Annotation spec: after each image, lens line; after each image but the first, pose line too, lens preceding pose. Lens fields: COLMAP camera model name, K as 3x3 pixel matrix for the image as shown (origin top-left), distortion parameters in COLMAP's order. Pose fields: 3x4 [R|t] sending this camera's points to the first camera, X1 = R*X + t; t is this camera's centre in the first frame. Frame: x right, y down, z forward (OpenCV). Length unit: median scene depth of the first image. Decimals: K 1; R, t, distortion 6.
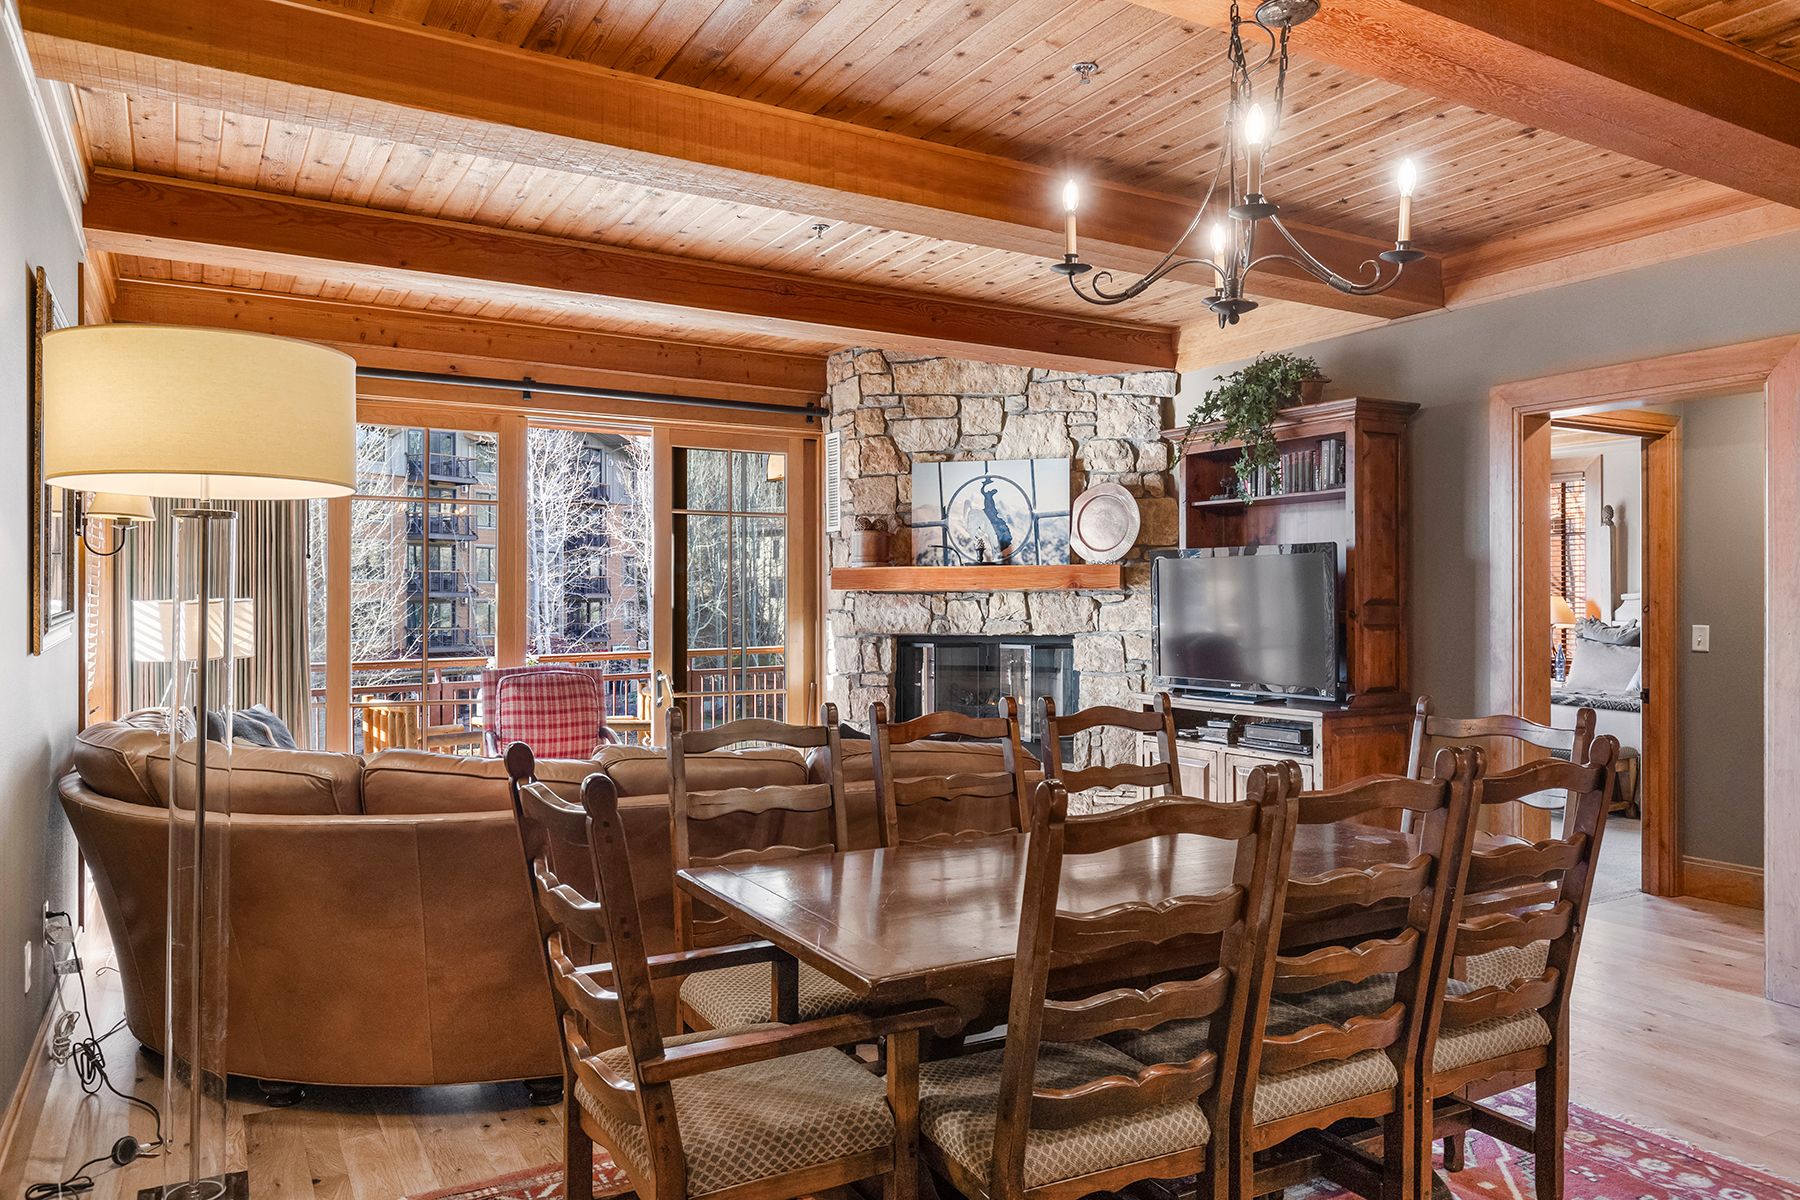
lens RADIAL K [[1238.9, 0, 935.5], [0, 1238.9, 602.0], [0, 0, 1]] dist [0.000694, 0.001093]
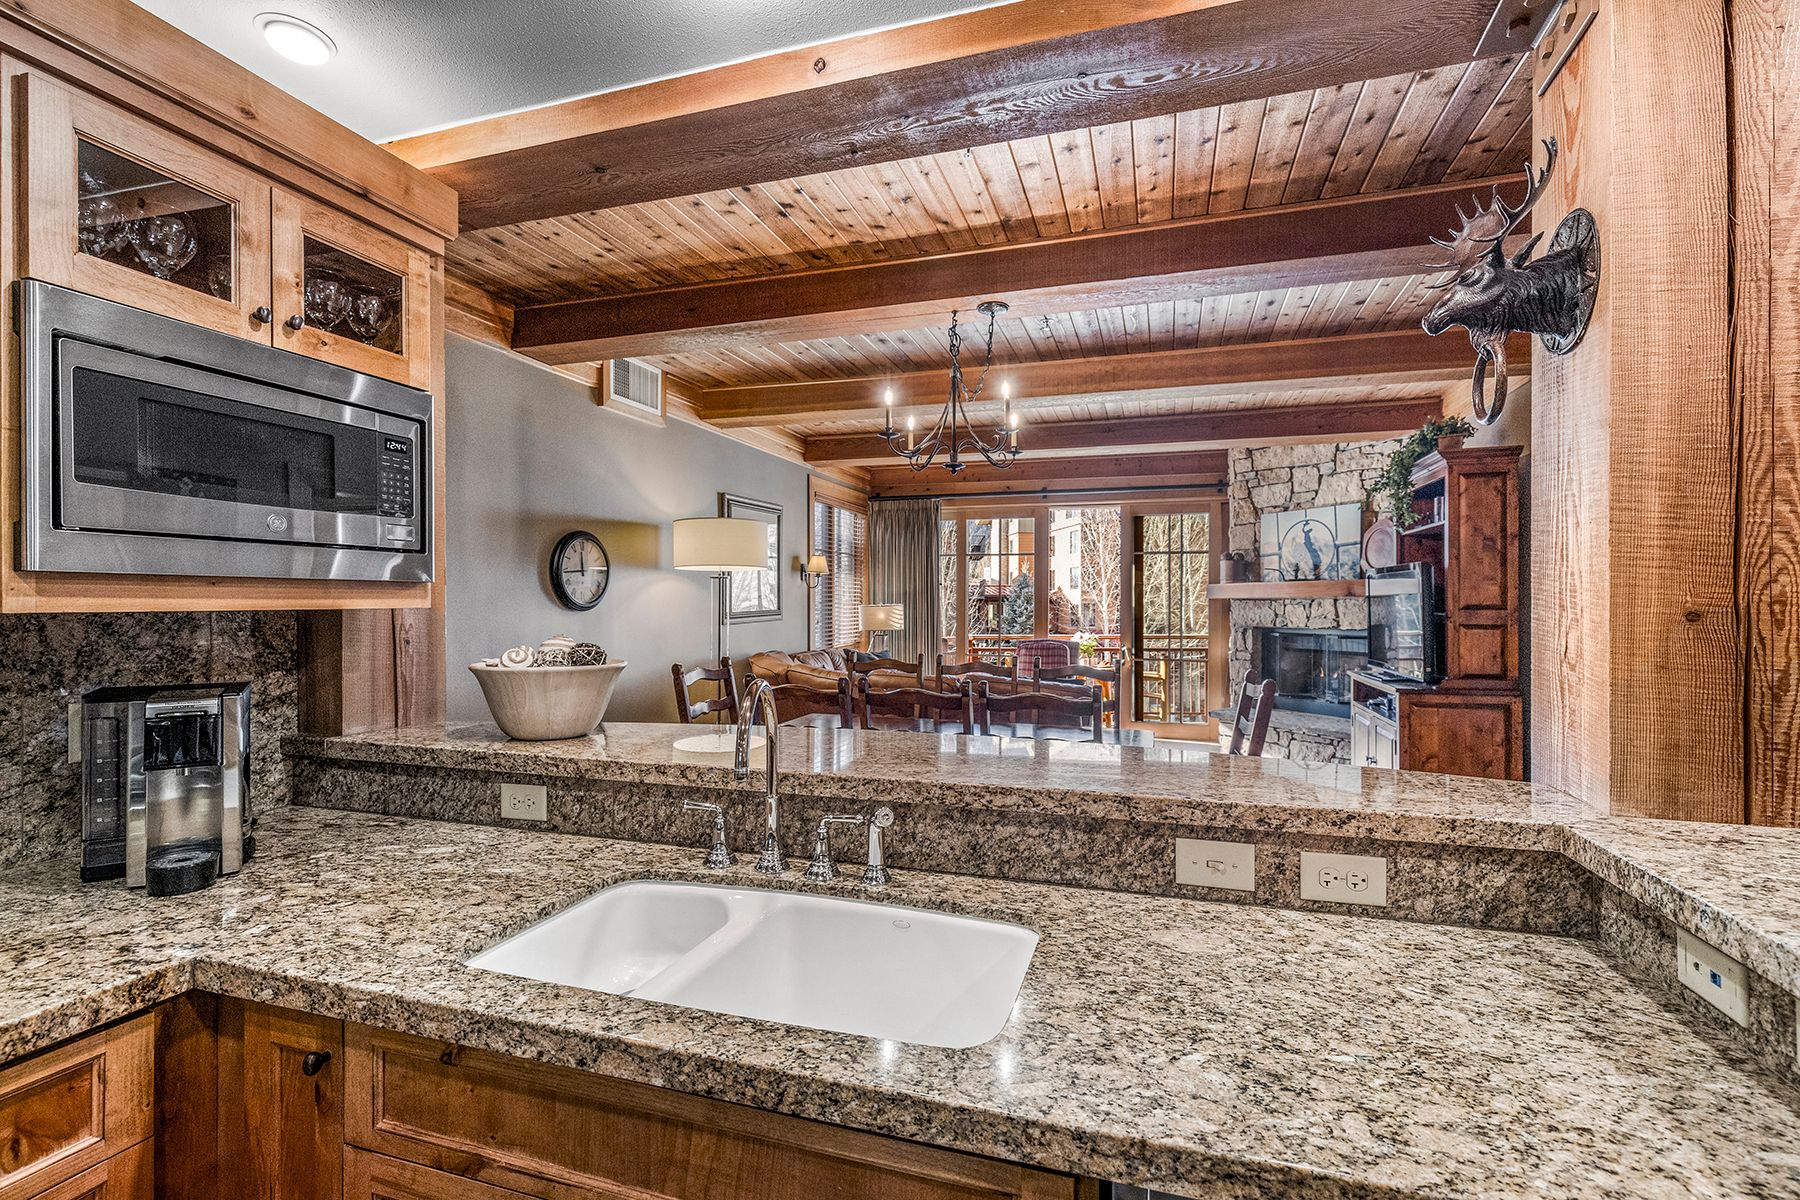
lens RADIAL K [[804.2, 0, 909.4], [0, 804.2, 606.3], [0, 0, 1]] dist [0.003810, -0.003345]
pose [[0.668350, 0.002654, -0.743842, 0.434013], [0.000063, 0.999993, 0.003624, -0.003062], [0.743847, -0.002469, 0.668345, 0.015330]]
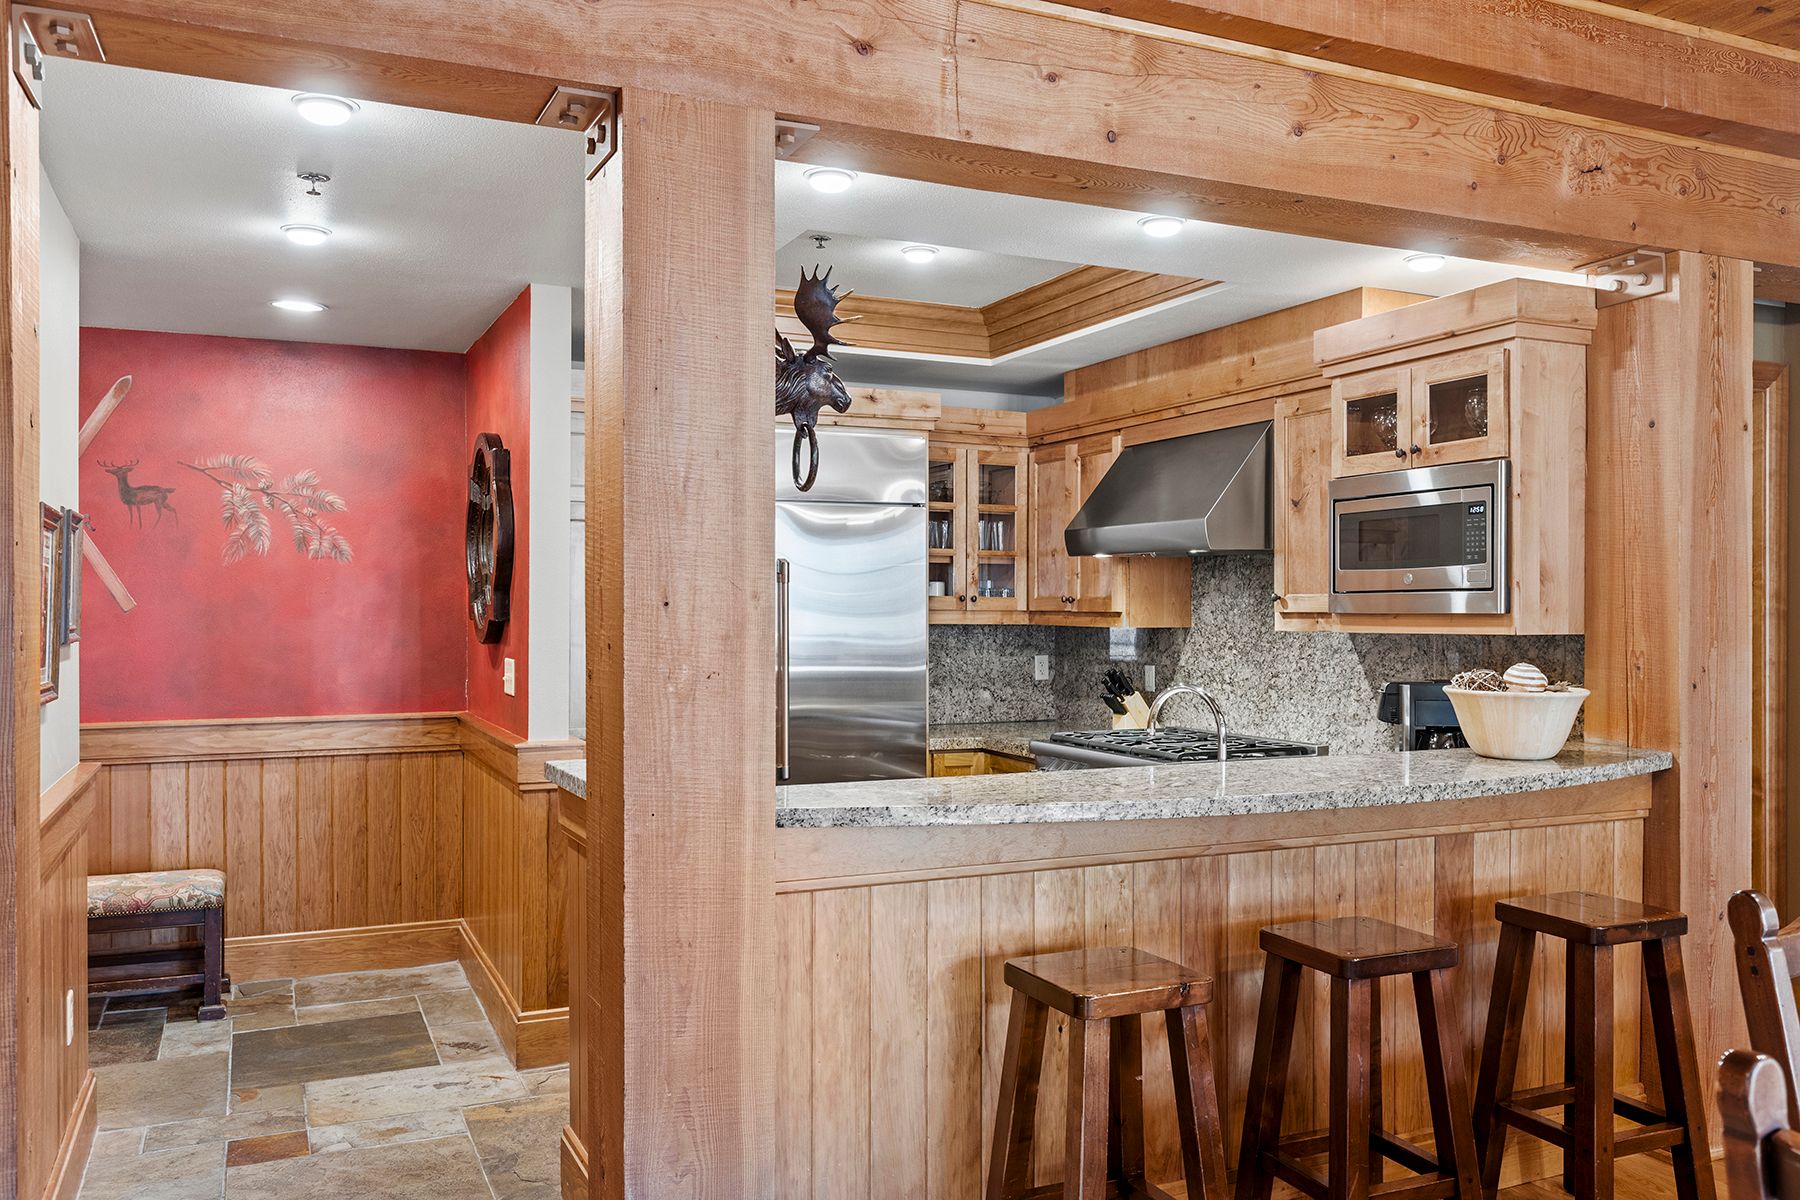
lens RADIAL K [[1407.0, 0, 892.4], [0, 1407.0, 616.1], [0, 0, 1]] dist [-0.003681, 0.001931]
pose [[-0.993373, -0.000657, 0.114935, 0.315053], [-0.000050, 0.999986, 0.005285, -0.011465], [-0.114936, 0.005245, -0.993359, 0.630730]]
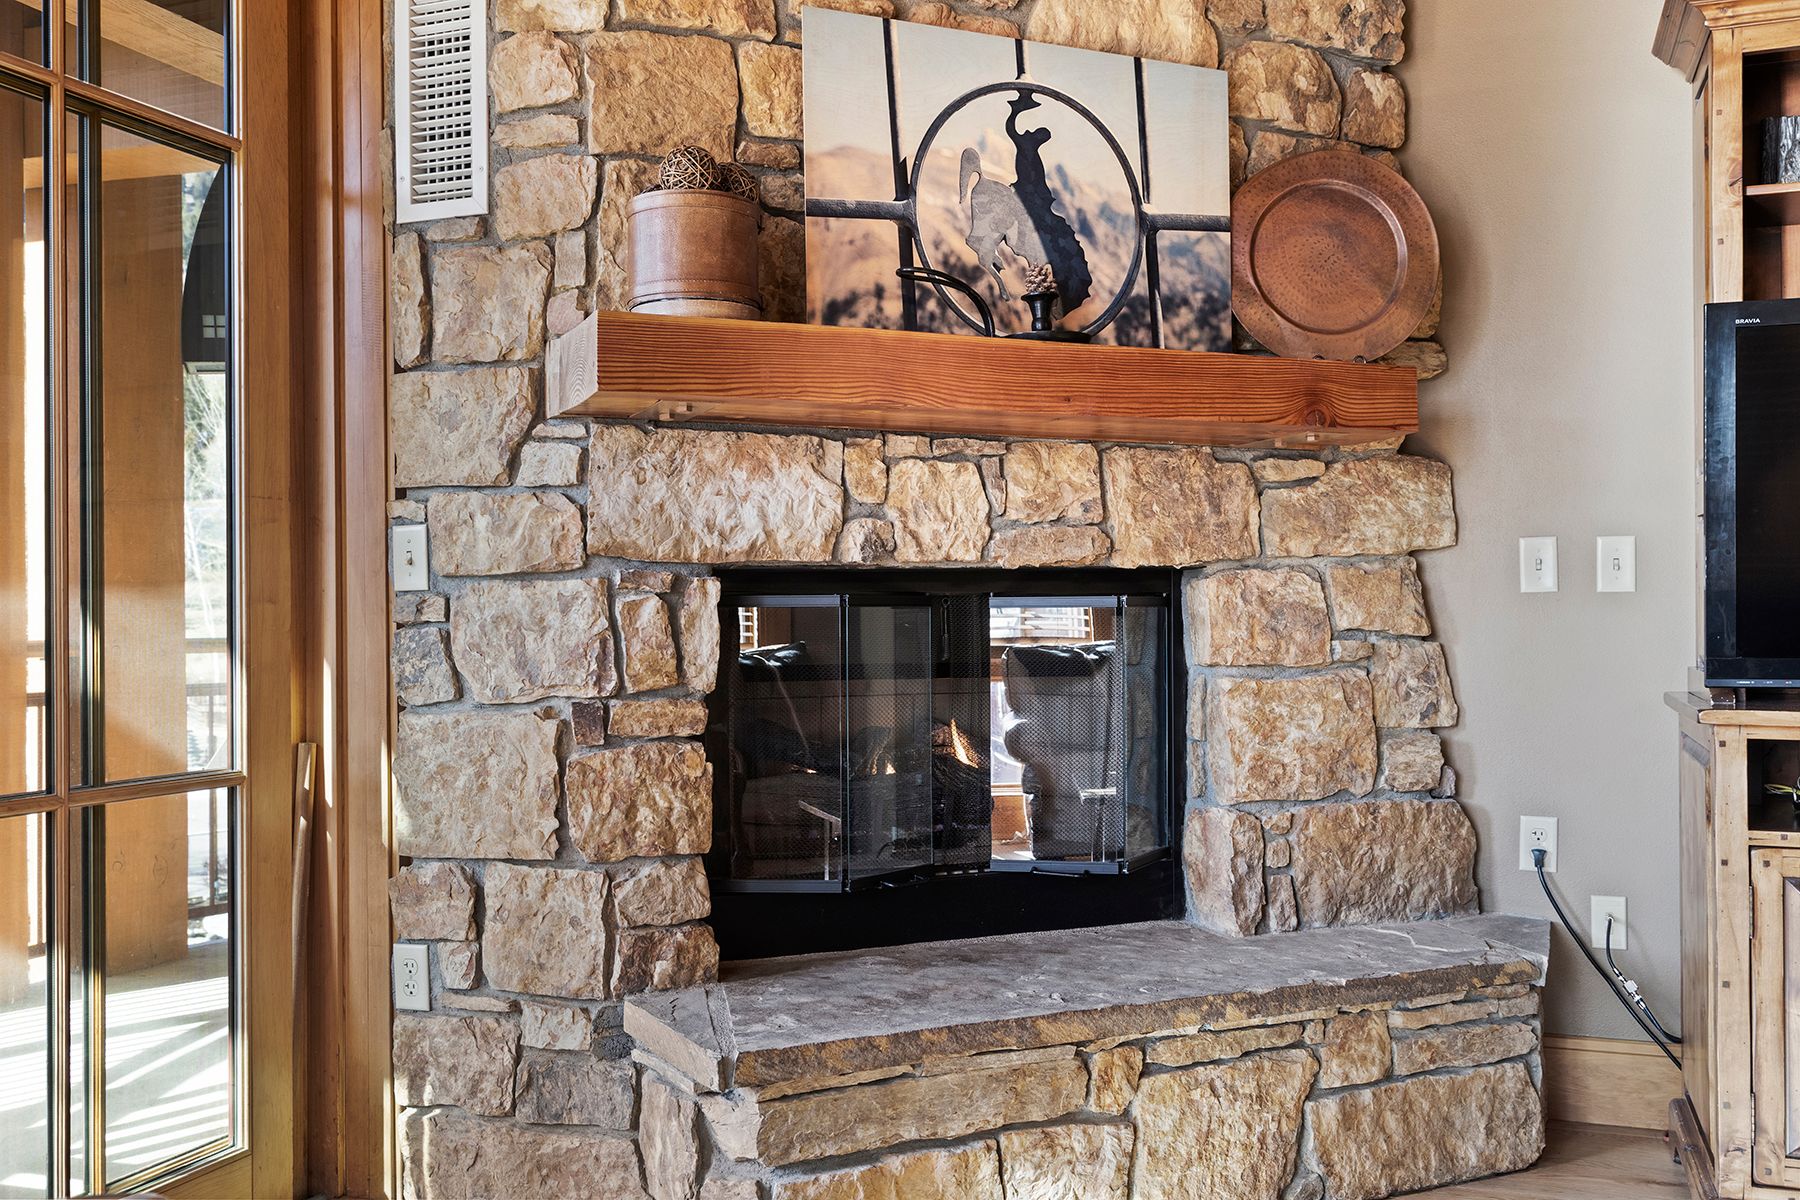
lens RADIAL K [[1677.9, 0, 885.0], [0, 1677.9, 600.5], [0, 0, 1]] dist [0.018813, 0.000000]
pose [[0.767647, 0.002500, 0.640868, -0.273035], [0.006214, 0.999916, -0.011343, 0.040783], [-0.640842, 0.012690, 0.767568, 0.677247]]
